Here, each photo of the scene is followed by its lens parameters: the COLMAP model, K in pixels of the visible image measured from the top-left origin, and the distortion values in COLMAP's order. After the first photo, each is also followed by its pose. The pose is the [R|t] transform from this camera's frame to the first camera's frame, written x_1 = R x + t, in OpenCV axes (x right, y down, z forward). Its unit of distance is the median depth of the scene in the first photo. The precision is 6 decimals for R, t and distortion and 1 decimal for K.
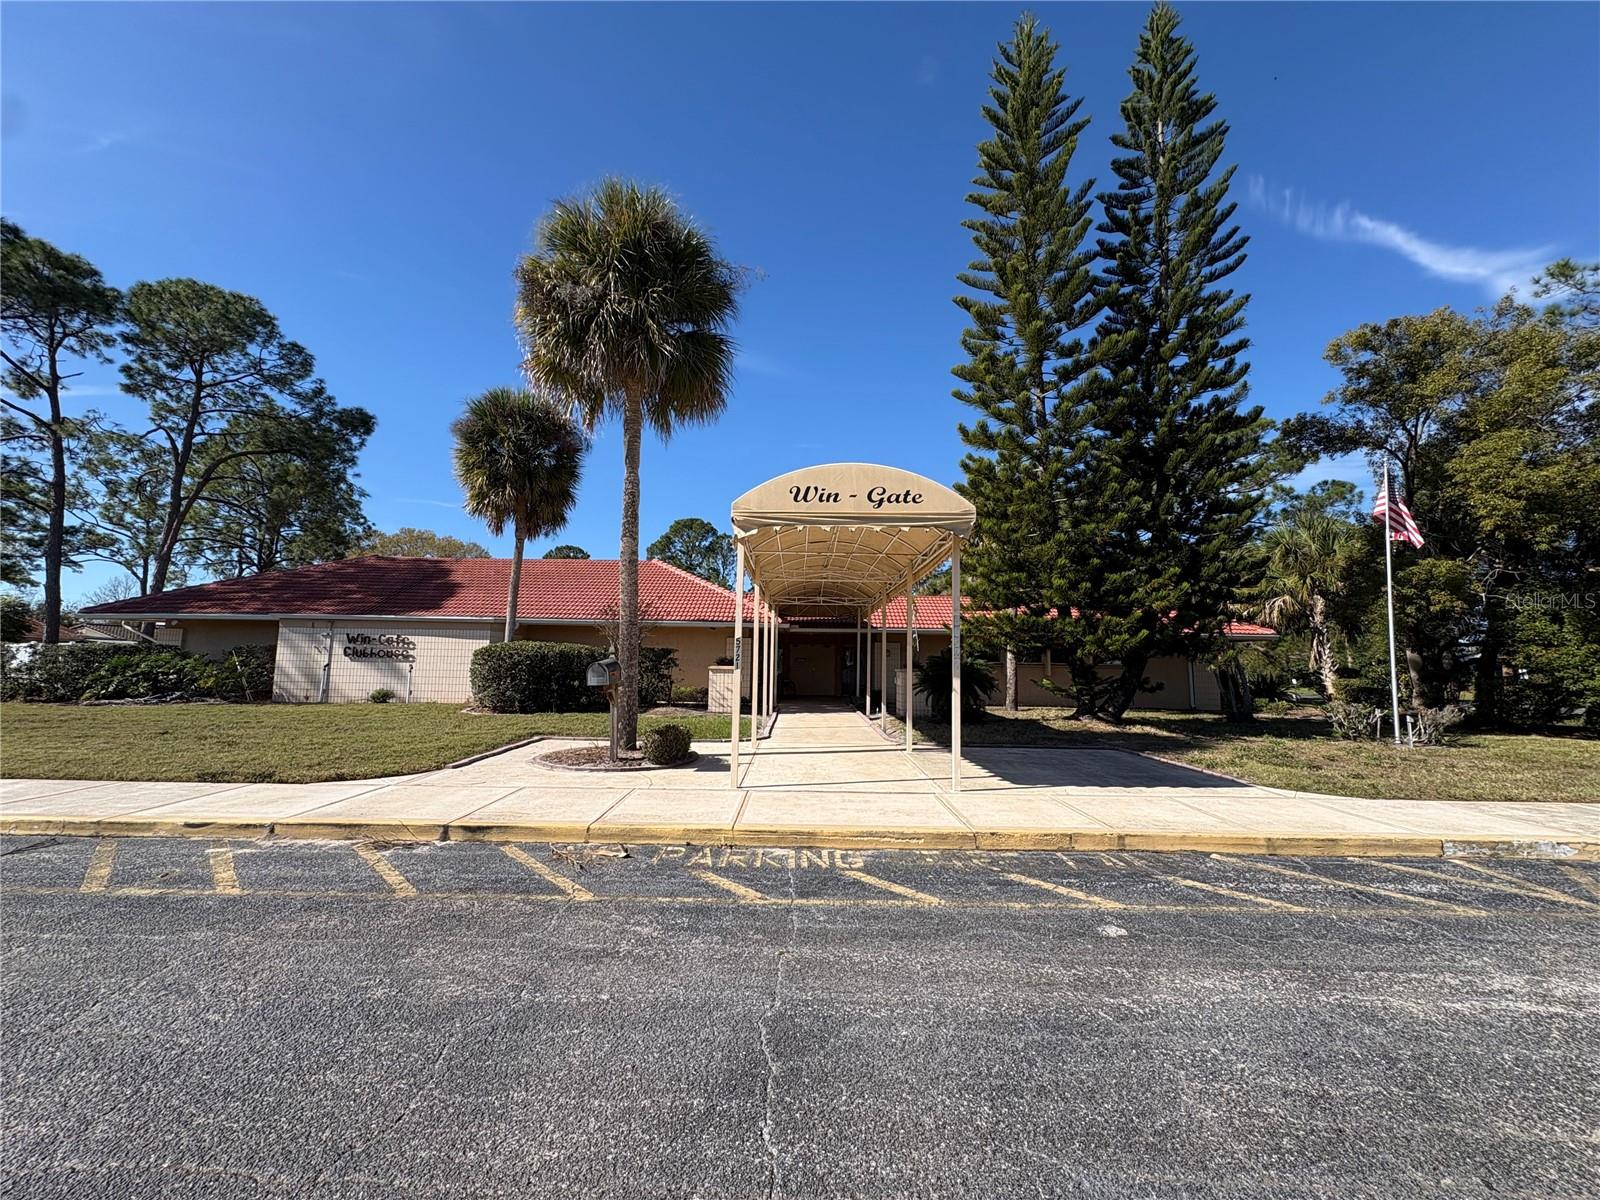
lens RADIAL K [[638.2, 0, 798.6], [0, 638.2, 601.5], [0, 0, 1]] dist [0.001652, 0.000094]
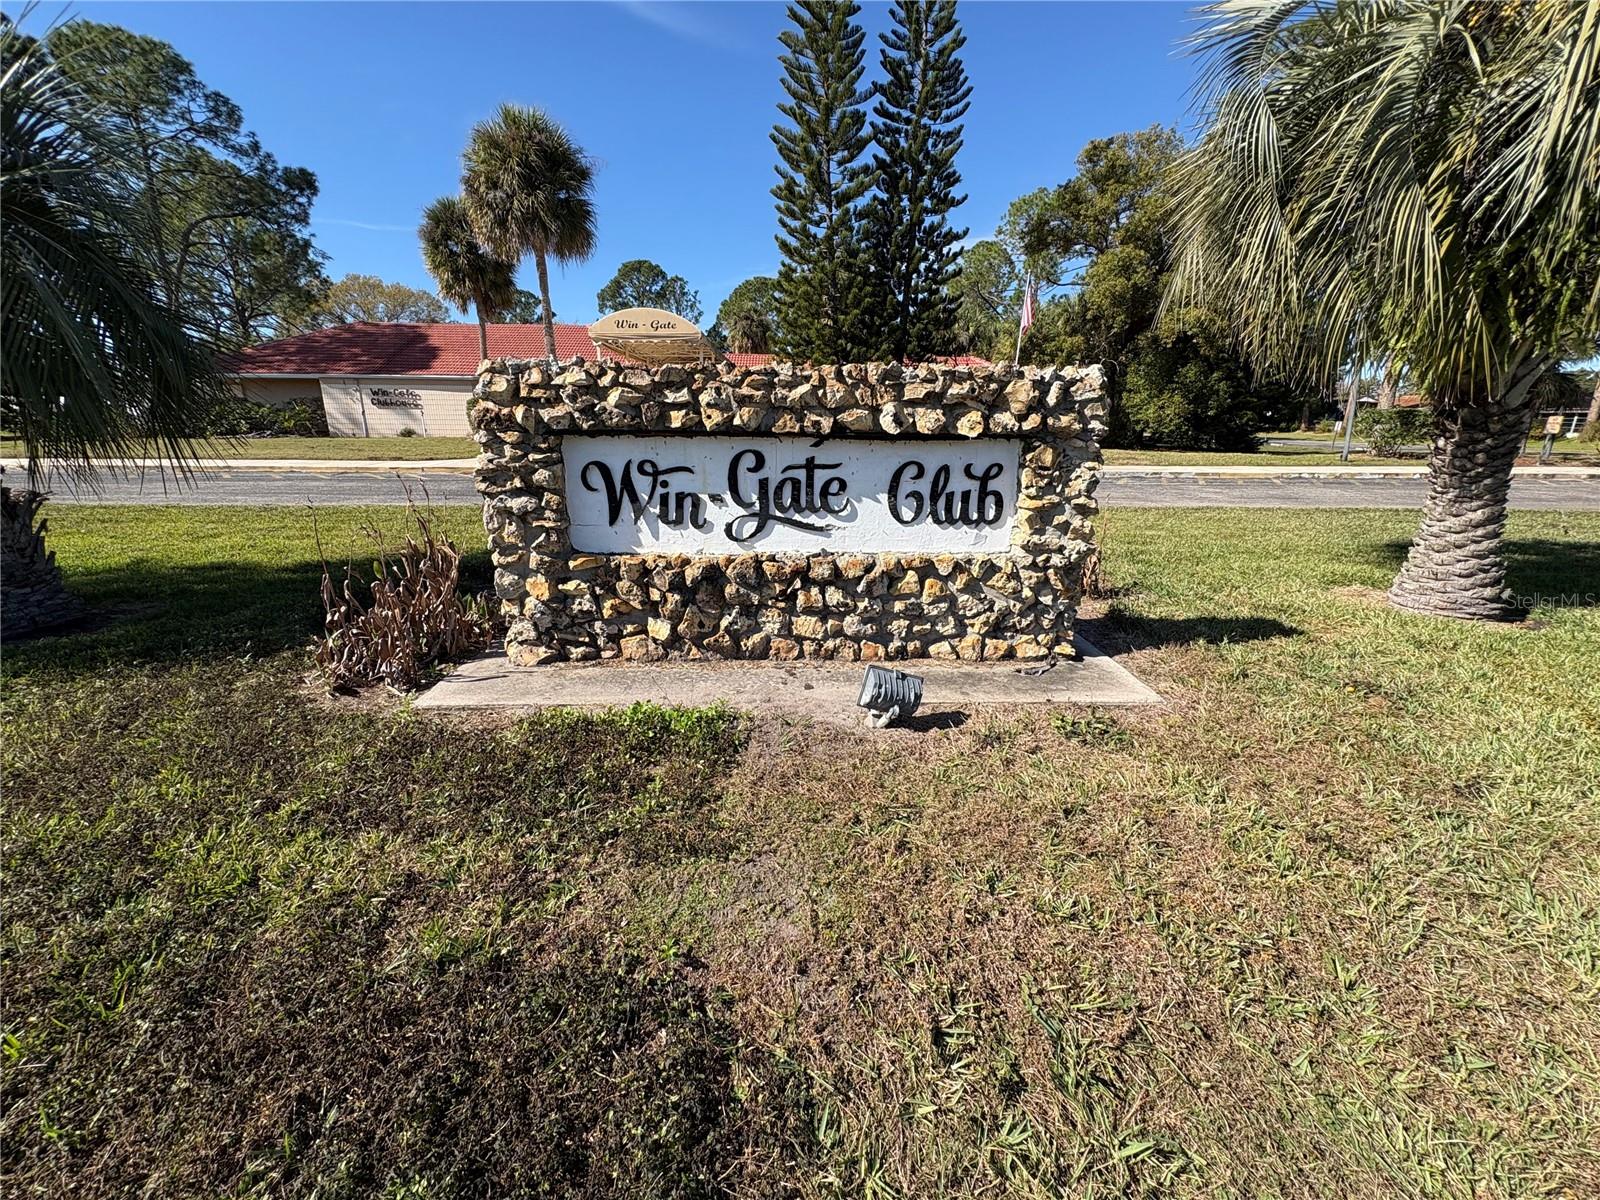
lens RADIAL K [[638.2, 0, 800.7], [0, 638.2, 604.4], [0, 0, 1]] dist [0.001652, 0.000094]
pose [[0.999523, -0.014054, 0.027500, 0.204548], [0.002659, 0.926308, 0.376759, -0.037611], [-0.030768, -0.376506, 0.925903, -0.524702]]
